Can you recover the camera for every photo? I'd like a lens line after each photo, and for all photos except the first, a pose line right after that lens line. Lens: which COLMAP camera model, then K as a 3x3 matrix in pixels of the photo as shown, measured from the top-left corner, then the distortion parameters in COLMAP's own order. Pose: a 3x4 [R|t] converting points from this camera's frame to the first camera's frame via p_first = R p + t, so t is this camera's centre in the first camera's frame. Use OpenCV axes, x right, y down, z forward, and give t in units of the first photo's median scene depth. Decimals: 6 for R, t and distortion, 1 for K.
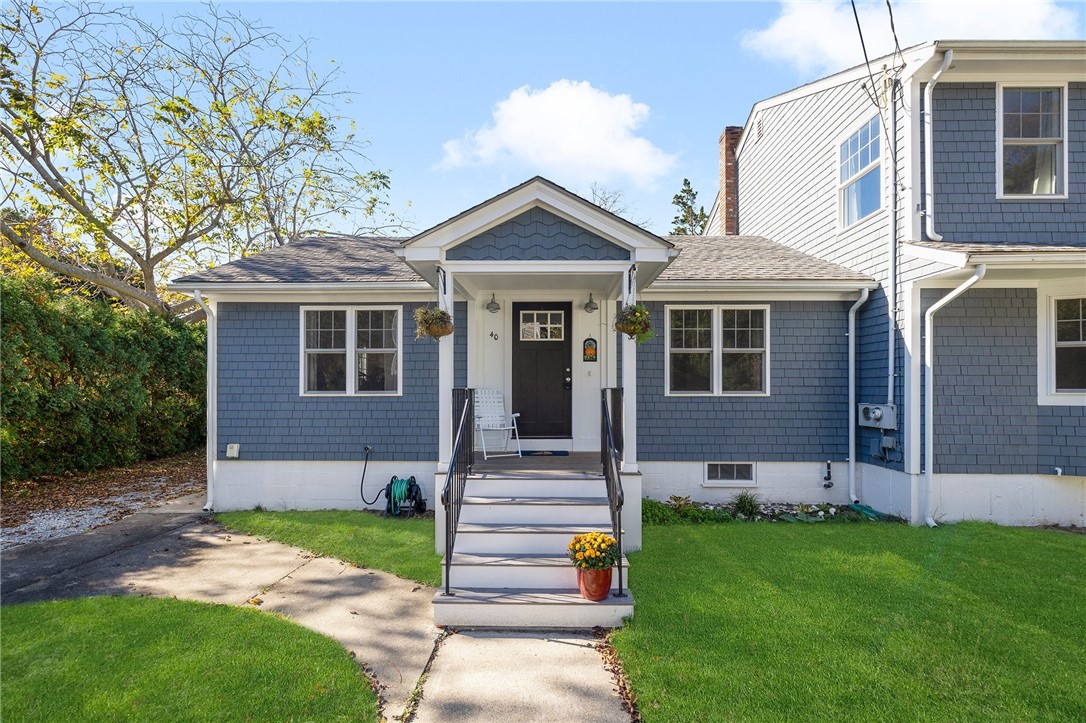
lens RADIAL K [[469.1, 0, 537.9], [0, 469.1, 391.7], [0, 0, 1]] dist [-0.000184, 0.001870]
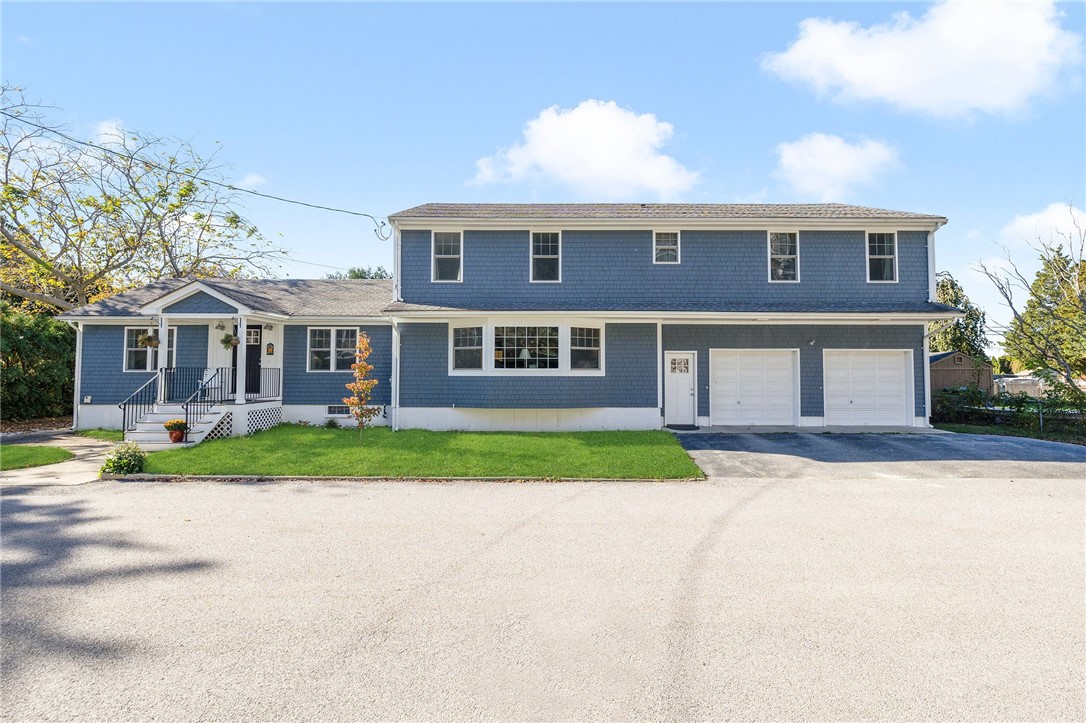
lens RADIAL K [[469.1, 0, 545.5], [0, 469.1, 358.9], [0, 0, 1]] dist [-0.000184, 0.001870]
pose [[0.999931, 0.001691, 0.011603, 1.270457], [-0.001299, 0.999429, -0.033777, 0.019055], [-0.011654, 0.033759, 0.999362, -1.018881]]
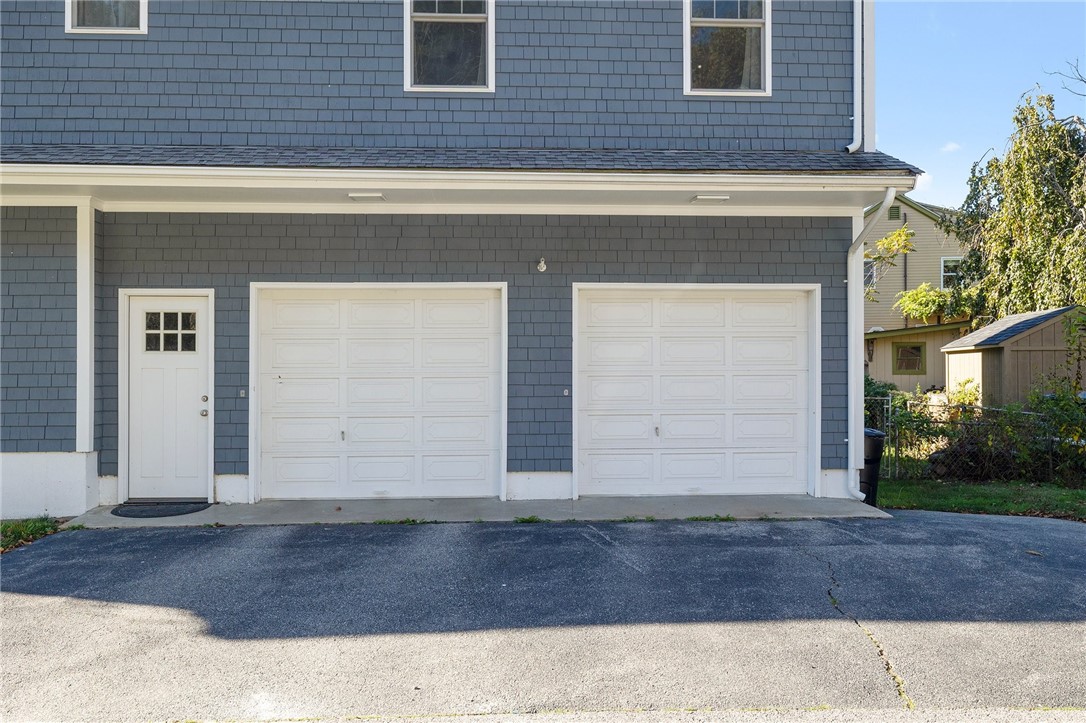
lens RADIAL K [[956.2, 0, 548.7], [0, 956.2, 372.3], [0, 0, 1]] dist [-0.005128, -0.005120]
pose [[0.997828, -0.003489, 0.065783, 2.283445], [0.003159, 0.999982, 0.005117, 0.034588], [-0.065800, -0.004898, 0.997821, -0.515067]]
